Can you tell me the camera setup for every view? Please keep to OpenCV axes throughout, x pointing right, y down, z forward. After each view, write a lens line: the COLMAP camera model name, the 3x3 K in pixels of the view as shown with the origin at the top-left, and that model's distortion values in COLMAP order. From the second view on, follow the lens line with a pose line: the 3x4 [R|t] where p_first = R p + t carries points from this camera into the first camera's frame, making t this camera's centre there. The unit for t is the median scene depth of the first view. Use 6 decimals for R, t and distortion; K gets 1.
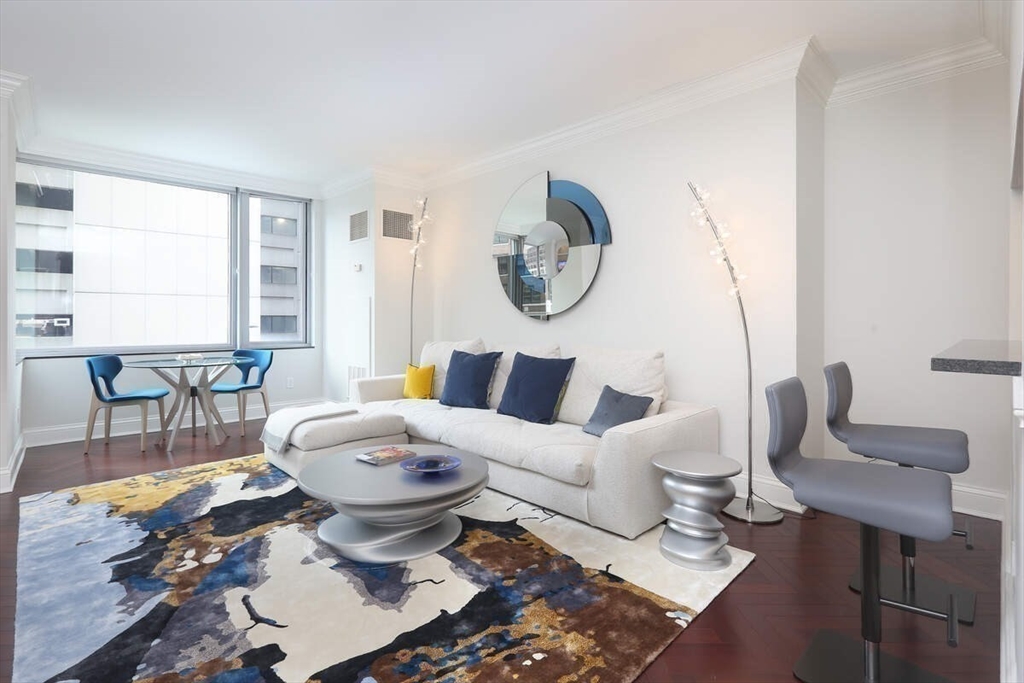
lens RADIAL K [[486.6, 0, 516.2], [0, 486.6, 311.5], [0, 0, 1]] dist [0.002159, 0.000239]
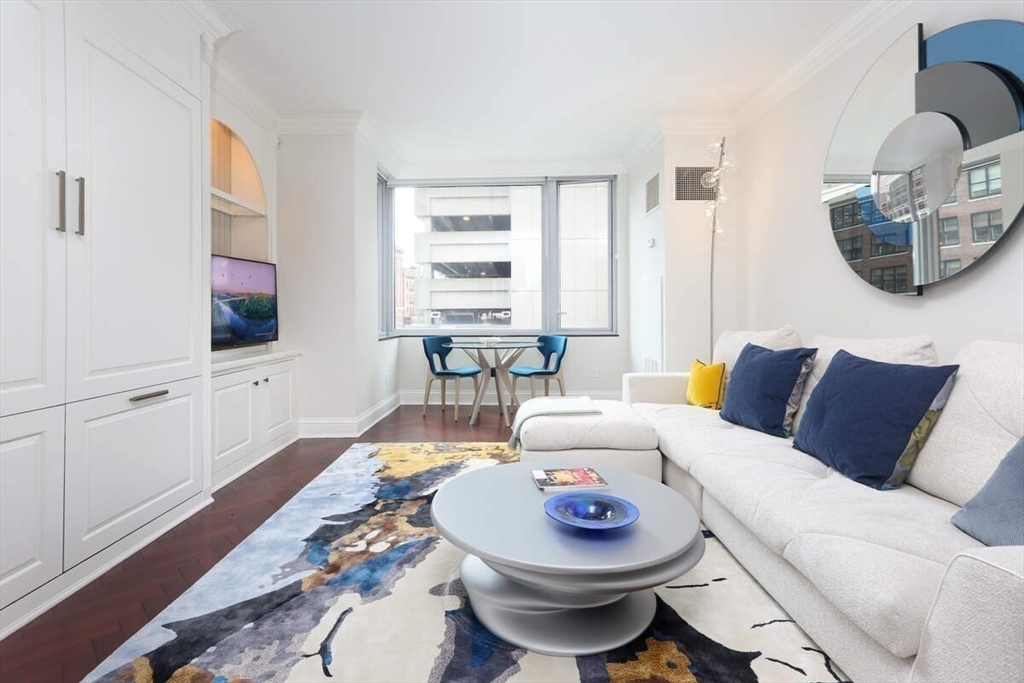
lens RADIAL K [[486.6, 0, 516.2], [0, 486.6, 311.5], [0, 0, 1]] dist [0.002159, 0.000239]
pose [[0.712858, -0.005885, -0.701284, 0.152203], [0.014132, 0.999882, 0.005975, 0.032095], [0.701166, -0.014170, 0.712857, 0.345681]]
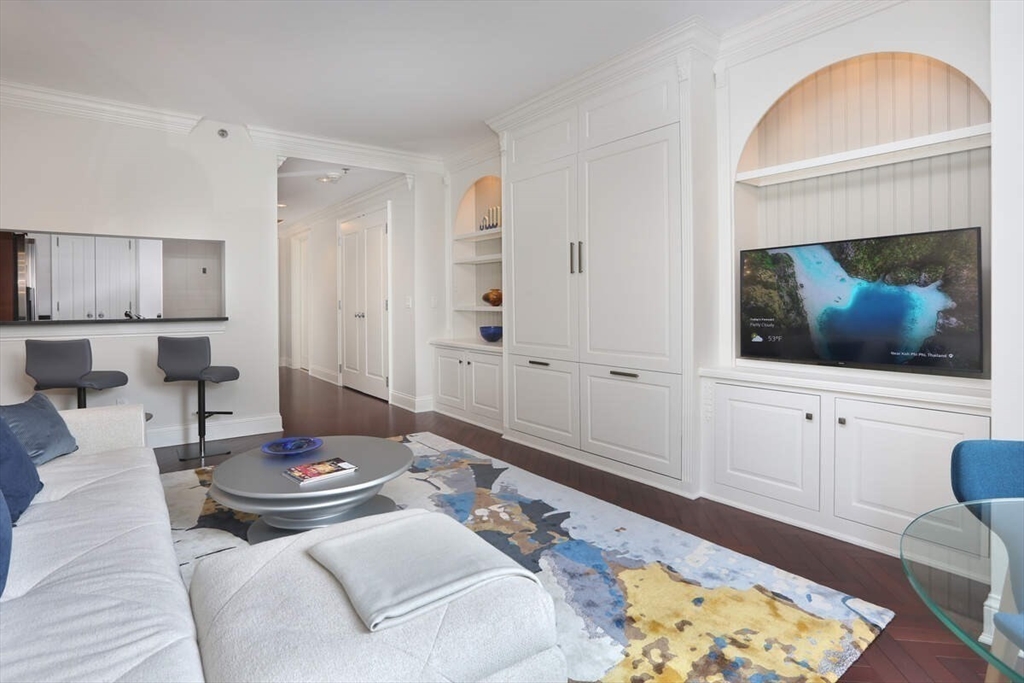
lens RADIAL K [[514.8, 0, 485.6], [0, 514.8, 310.0], [0, 0, 1]] dist [-0.003148, -0.000430]
pose [[-0.983709, 0.005461, 0.179684, -0.567506], [0.005055, 0.999984, -0.002713, 0.021419], [-0.179696, -0.001761, -0.983721, 1.459400]]
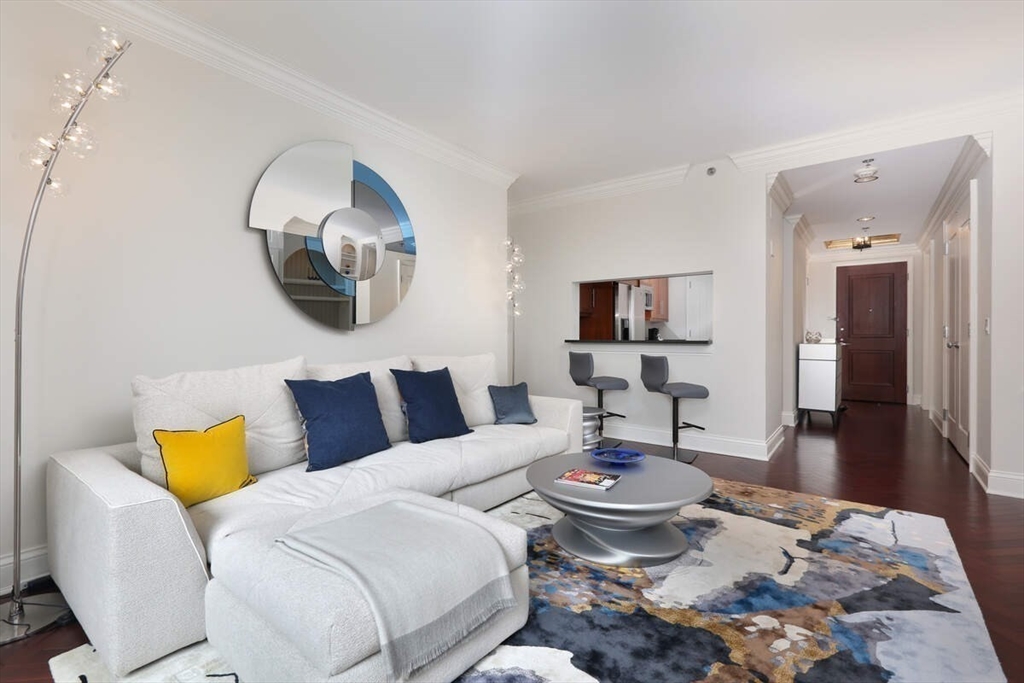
lens RADIAL K [[462.0, 0, 512.0], [0, 462.0, 341.5], [0, 0, 1]] dist [0.001002, -0.000041]
pose [[-0.118197, -0.004192, 0.992981, -0.875461], [-0.008867, 0.999956, 0.003166, 0.035650], [-0.992951, -0.008431, -0.118229, 0.998283]]
